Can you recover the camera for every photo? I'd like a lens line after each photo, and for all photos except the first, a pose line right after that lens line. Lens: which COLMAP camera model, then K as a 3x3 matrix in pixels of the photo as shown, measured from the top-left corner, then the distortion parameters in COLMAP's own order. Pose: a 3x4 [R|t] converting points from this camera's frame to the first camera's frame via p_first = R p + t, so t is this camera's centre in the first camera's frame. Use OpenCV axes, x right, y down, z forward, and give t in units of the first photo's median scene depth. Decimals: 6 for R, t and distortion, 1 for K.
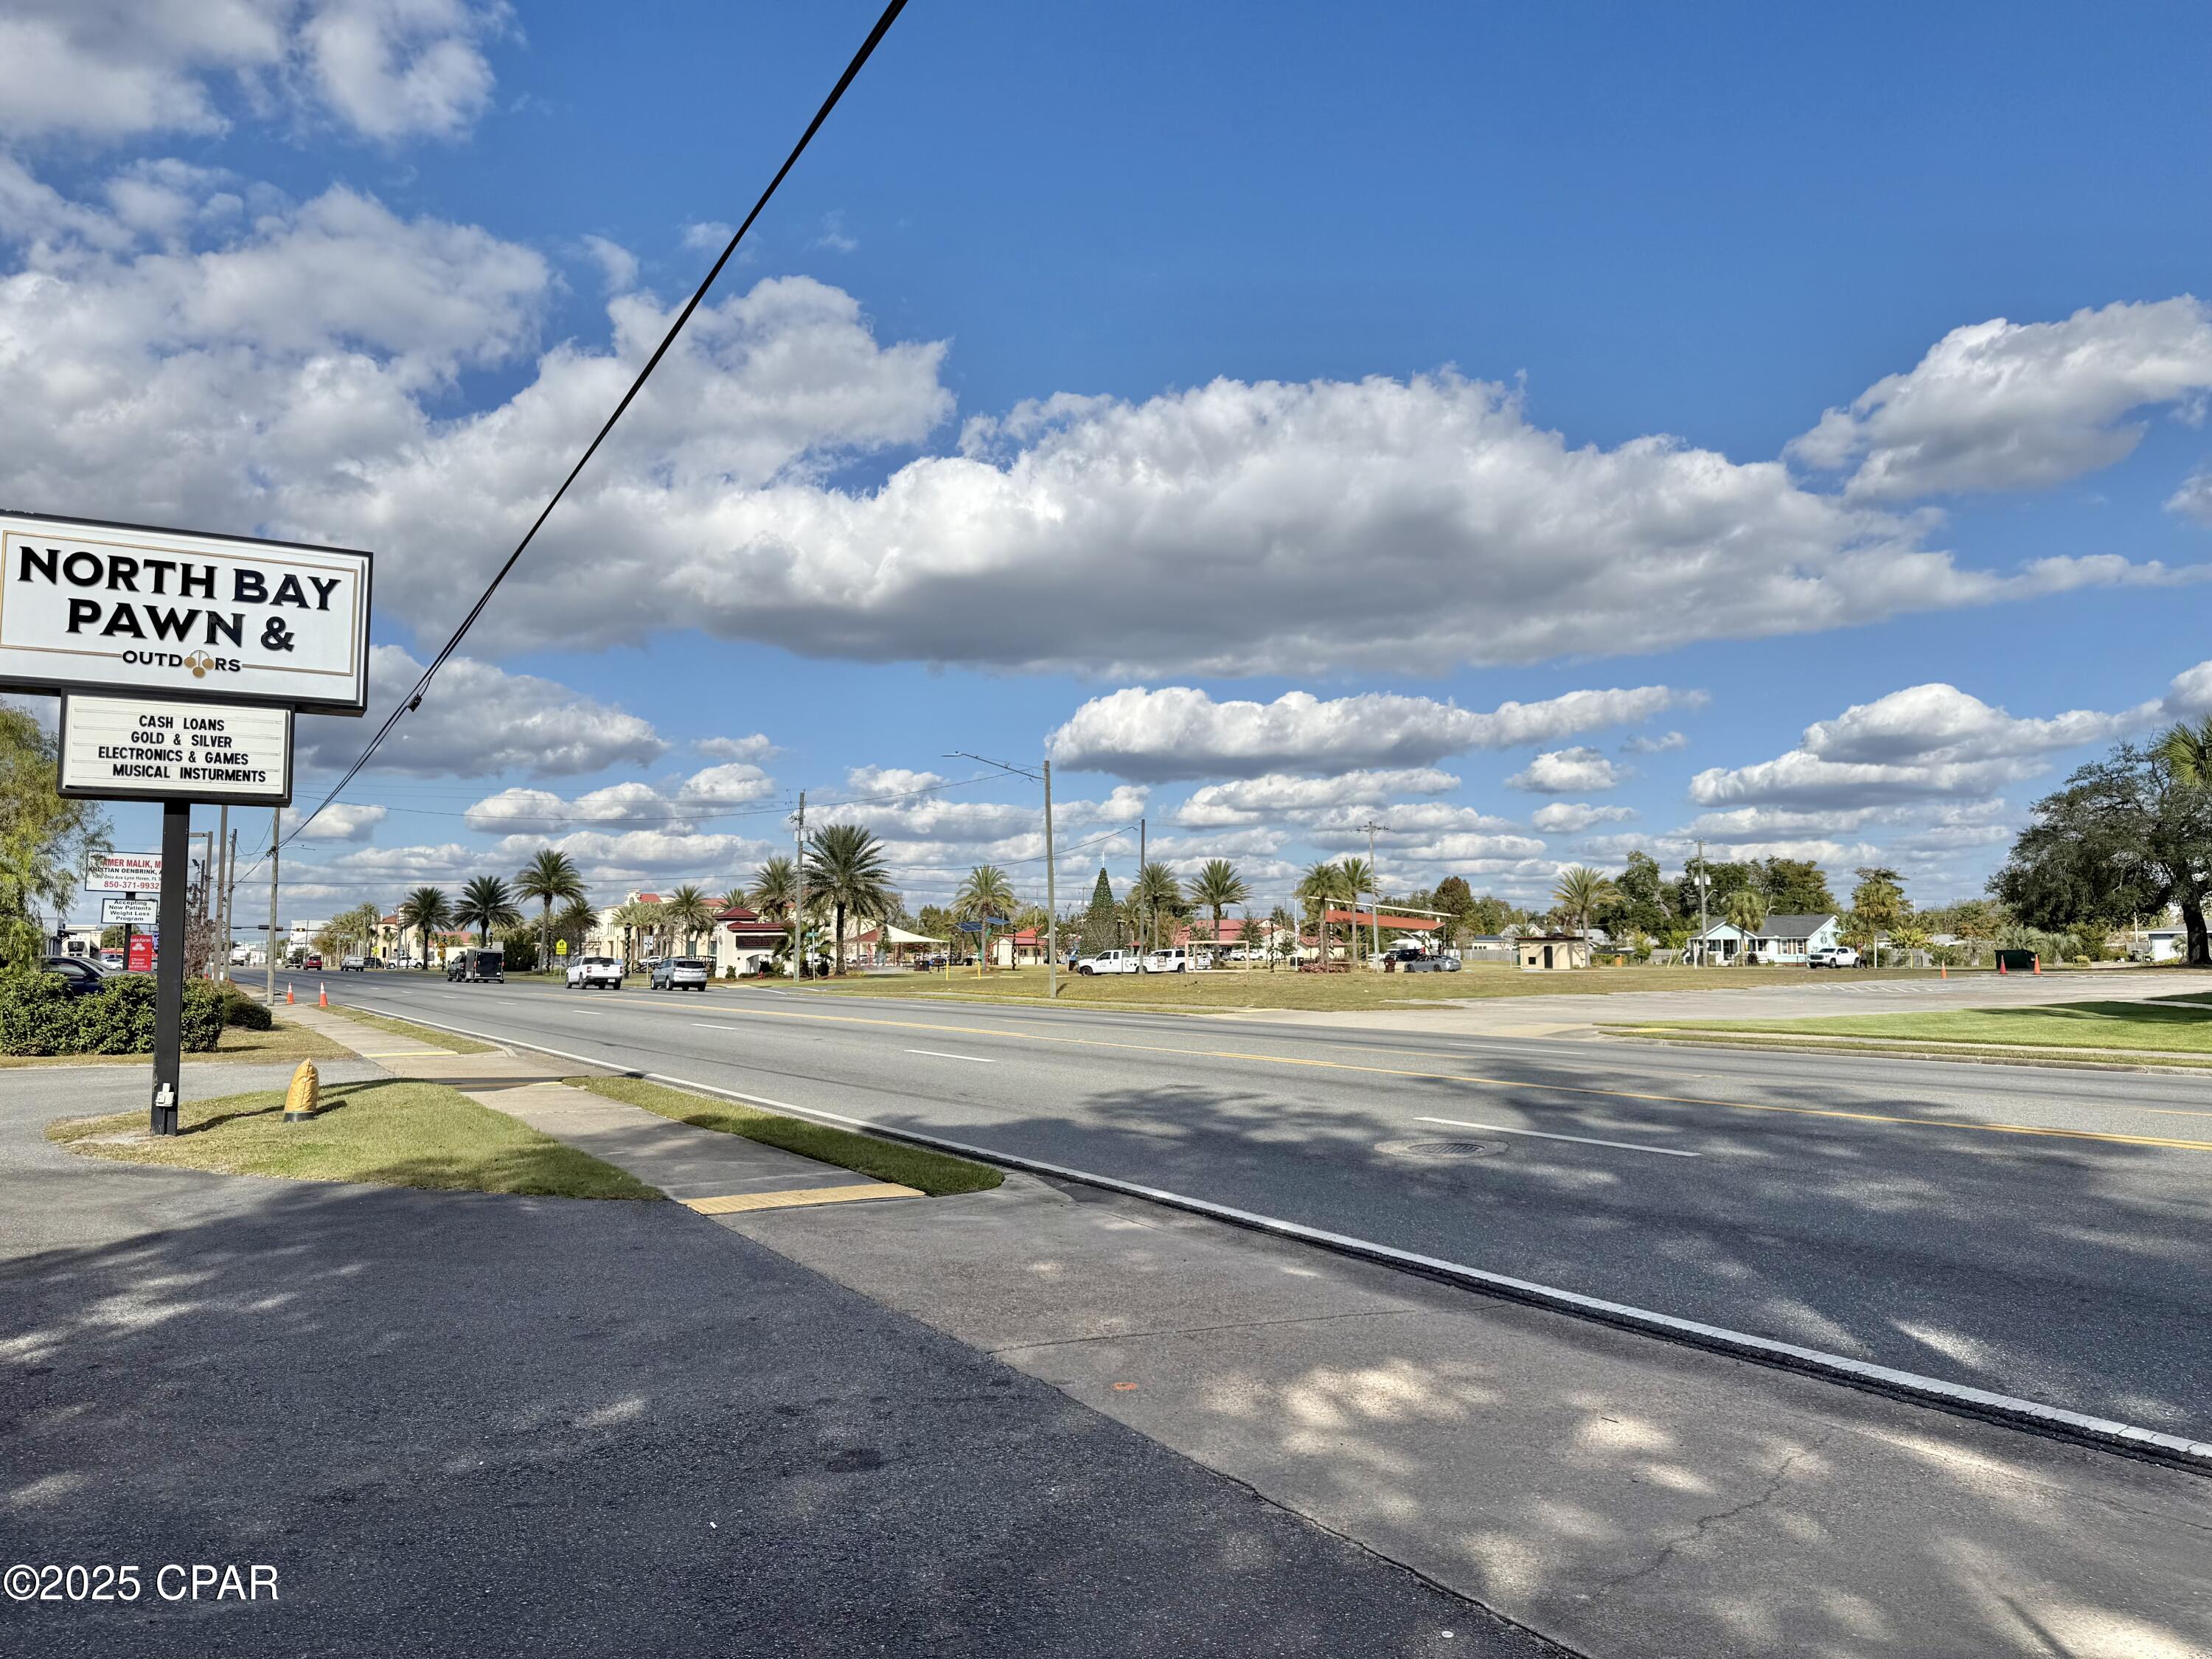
lens RADIAL K [[1528.3, 0, 1116.2], [0, 1528.3, 839.1], [0, 0, 1]] dist [0.059073, -0.086920]
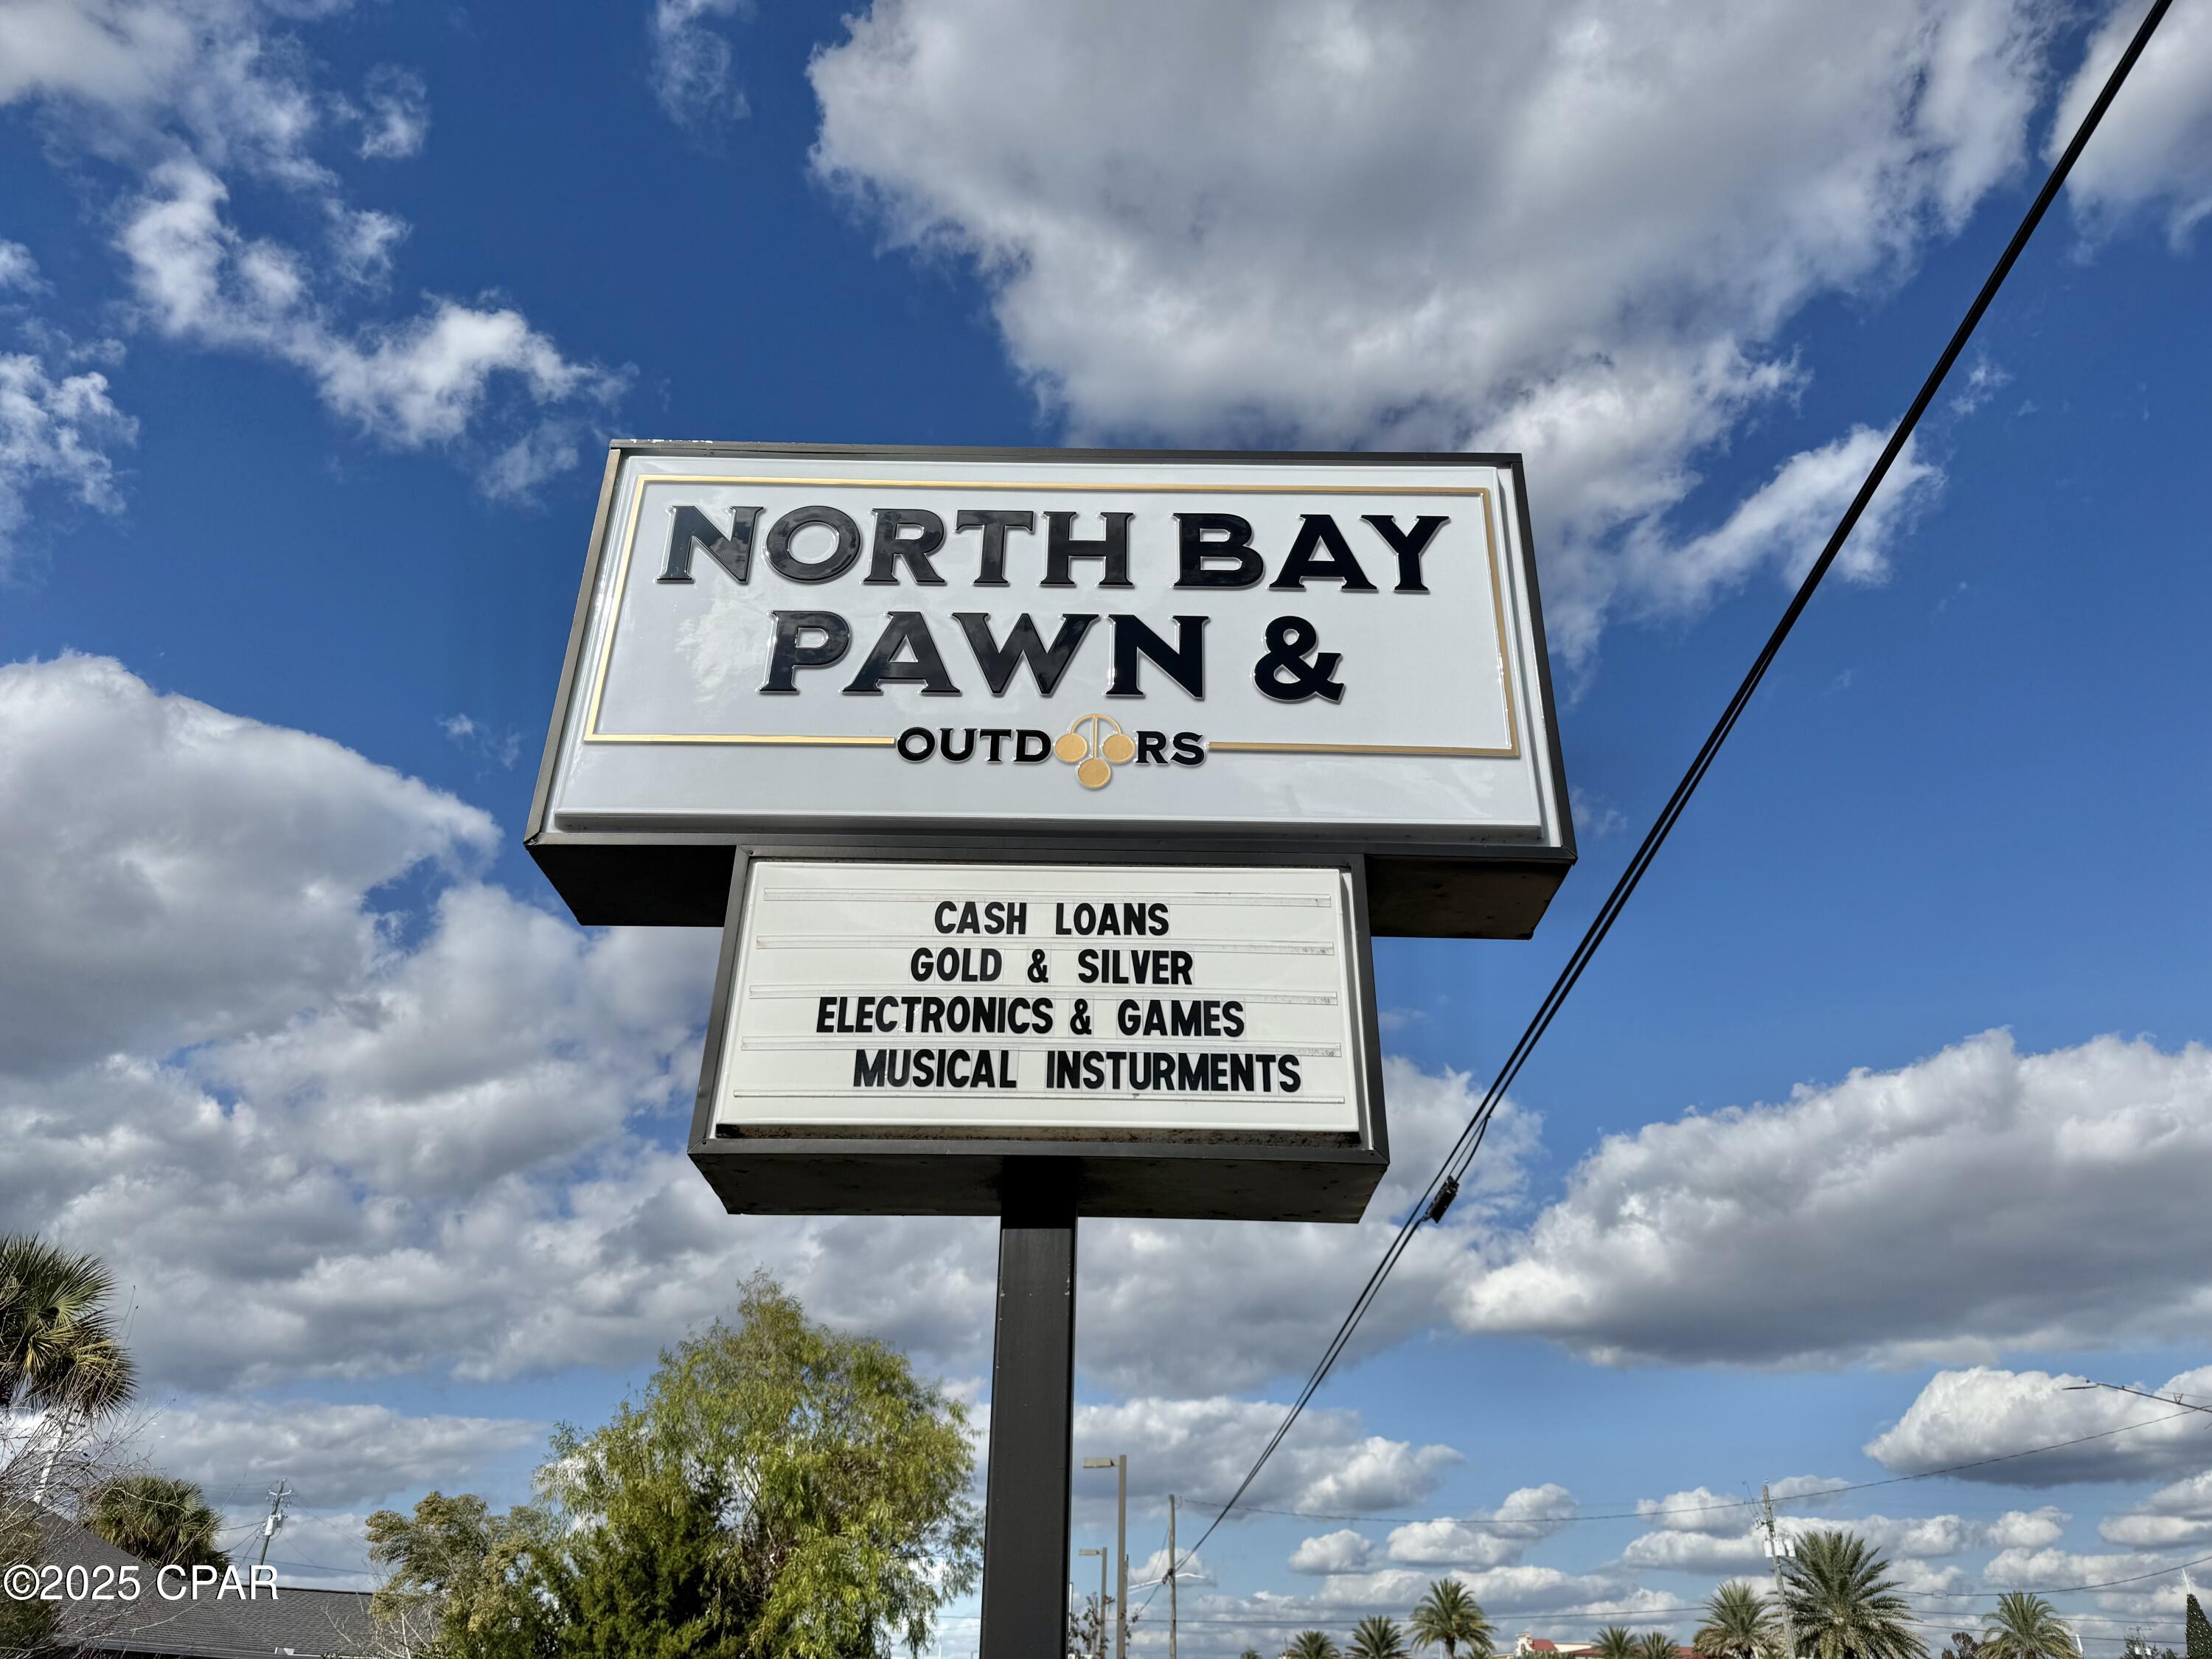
lens RADIAL K [[1528.3, 0, 1113.3], [0, 1528.3, 839.5], [0, 0, 1]] dist [0.059073, -0.086920]
pose [[0.866109, -0.234364, -0.441507, -0.451062], [0.022261, 0.900479, -0.434329, 0.044706], [0.499359, 0.366348, 0.785130, 0.752261]]
